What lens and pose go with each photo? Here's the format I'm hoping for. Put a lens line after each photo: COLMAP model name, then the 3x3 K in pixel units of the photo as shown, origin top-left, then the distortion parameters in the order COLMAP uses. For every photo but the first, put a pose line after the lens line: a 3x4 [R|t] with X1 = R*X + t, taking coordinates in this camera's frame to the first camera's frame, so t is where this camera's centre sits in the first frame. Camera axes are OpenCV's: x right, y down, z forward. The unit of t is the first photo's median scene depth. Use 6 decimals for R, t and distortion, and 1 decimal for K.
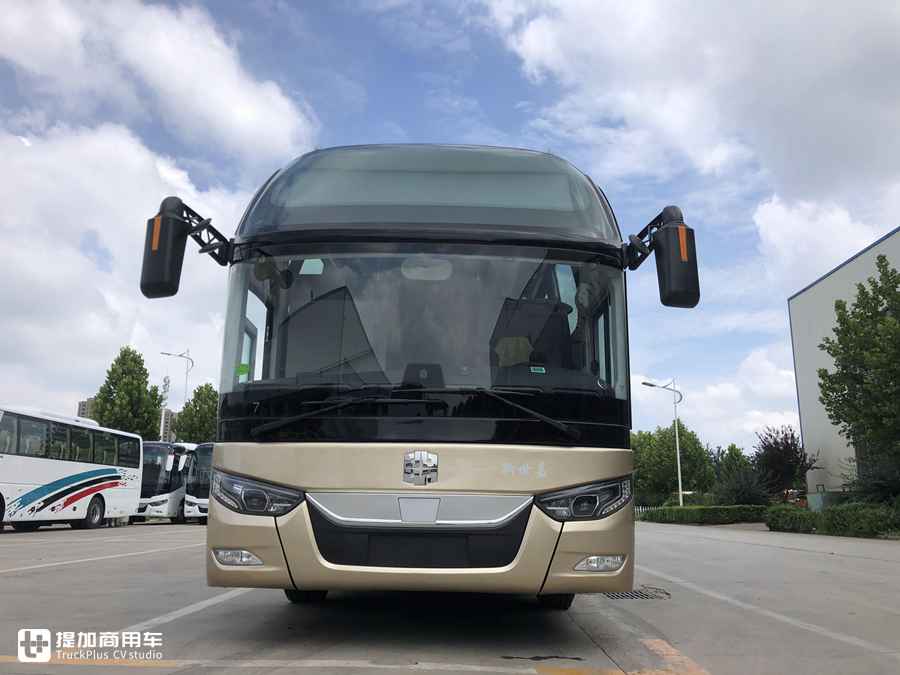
lens RADIAL K [[746.7, 0, 453.3], [0, 746.7, 331.6], [0, 0, 1]] dist [0.050183, 0.020148]
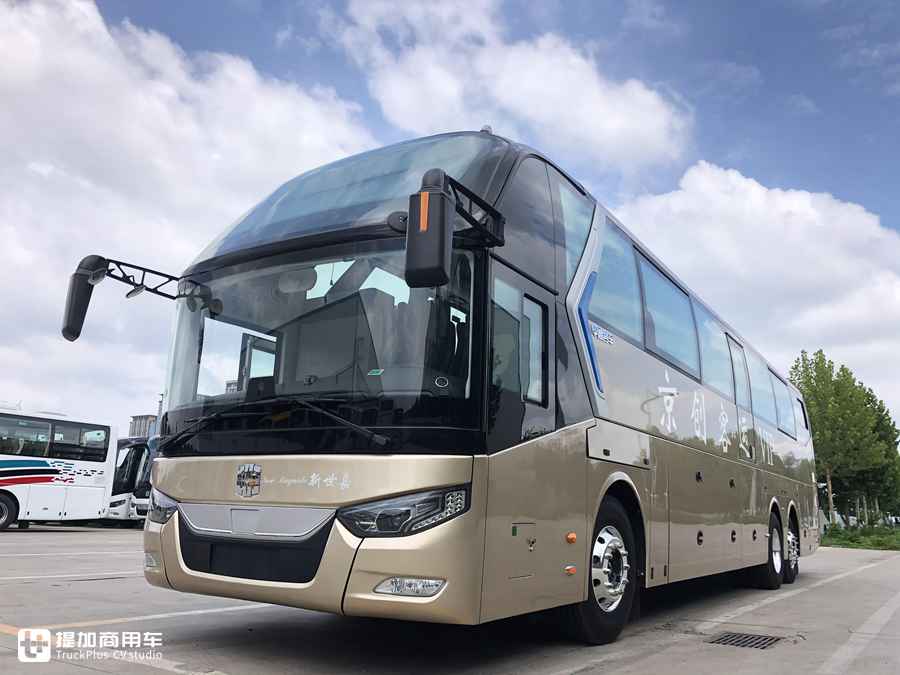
lens RADIAL K [[746.7, 0, 453.0], [0, 746.7, 336.0], [0, 0, 1]] dist [0.050183, 0.020148]
pose [[0.843196, -0.105833, -0.527086, 0.423762], [0.109081, 0.993718, -0.025028, 0.026716], [0.526423, -0.036392, 0.849443, 0.171062]]
